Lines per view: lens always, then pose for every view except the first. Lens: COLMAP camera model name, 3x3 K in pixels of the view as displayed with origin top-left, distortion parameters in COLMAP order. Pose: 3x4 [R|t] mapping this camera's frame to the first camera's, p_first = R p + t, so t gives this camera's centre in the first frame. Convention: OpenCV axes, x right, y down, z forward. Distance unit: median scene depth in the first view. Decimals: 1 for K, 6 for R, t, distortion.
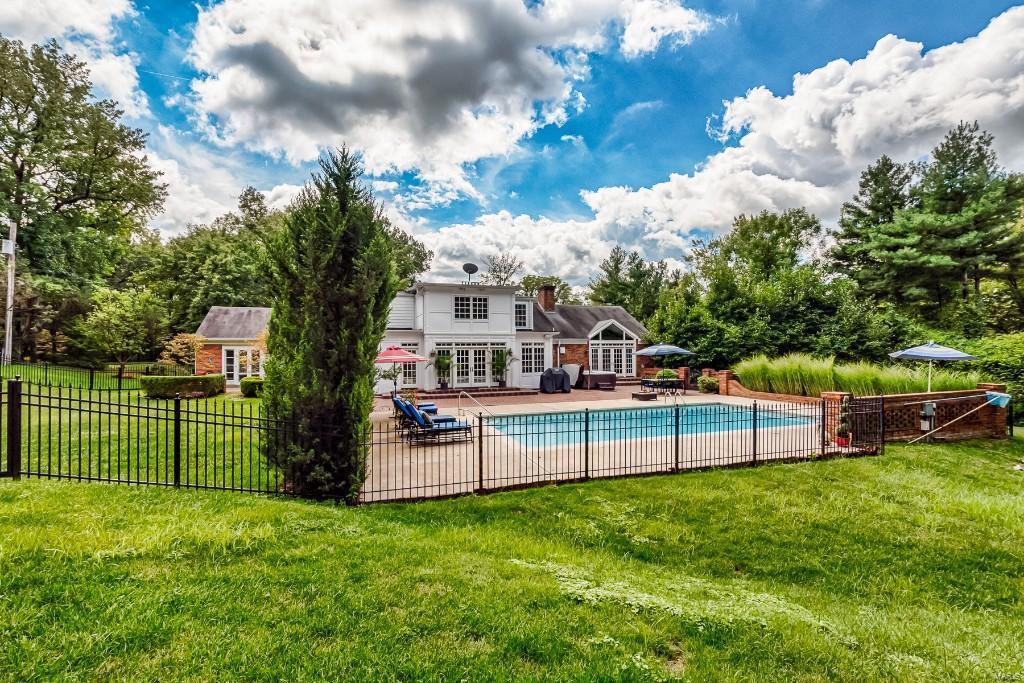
lens RADIAL K [[446.9, 0, 512.0], [0, 446.9, 341.5], [0, 0, 1]] dist [0.001444, 0.000144]
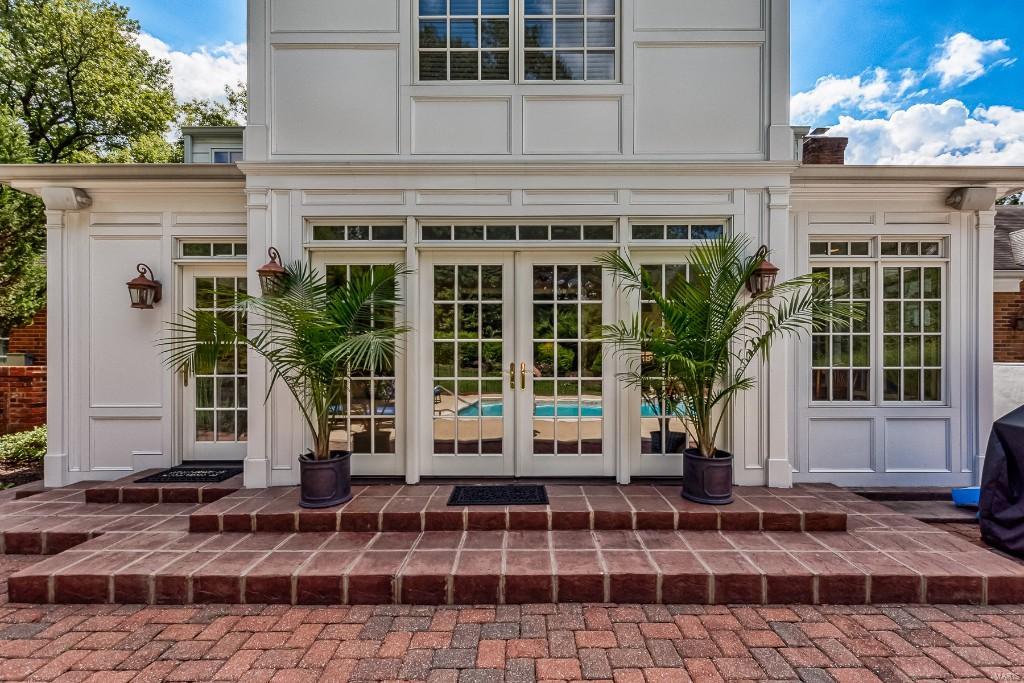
lens RADIAL K [[446.9, 0, 512.0], [0, 446.9, 341.5], [0, 0, 1]] dist [0.001444, 0.000144]
pose [[0.937373, 0.001212, -0.348325, -0.033081], [0.000156, 0.999992, 0.003901, 0.047647], [0.348327, -0.003711, 0.937366, 0.831342]]
